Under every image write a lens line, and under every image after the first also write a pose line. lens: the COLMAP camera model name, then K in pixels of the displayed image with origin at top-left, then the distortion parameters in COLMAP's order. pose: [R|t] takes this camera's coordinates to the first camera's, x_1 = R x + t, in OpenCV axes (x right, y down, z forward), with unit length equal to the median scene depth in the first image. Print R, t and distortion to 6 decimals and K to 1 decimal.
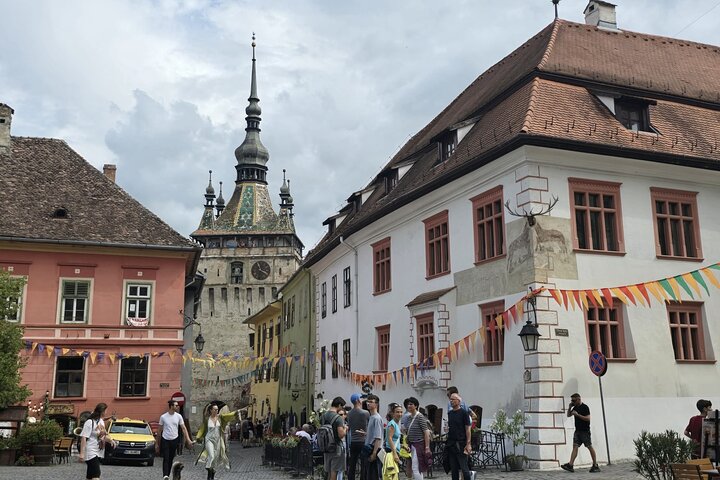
lens RADIAL K [[826.1, 0, 339.5], [0, 826.1, 212.7], [0, 0, 1]] dist [0.123045, -0.005399]
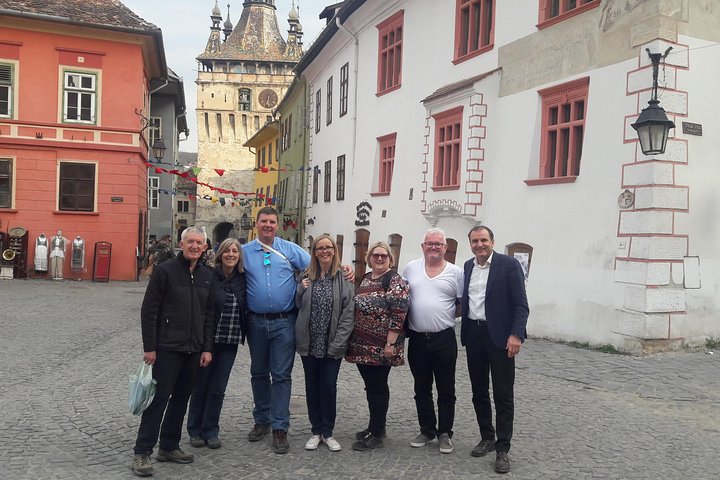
lens RADIAL K [[712.5, 0, 368.5], [0, 712.5, 238.2], [0, 0, 1]] dist [0.136468, -0.234956]
pose [[0.998739, 0.039198, 0.031376, 0.016402], [-0.045492, 0.970898, 0.235133, 0.065546], [-0.021246, -0.236264, 0.971457, 0.298136]]
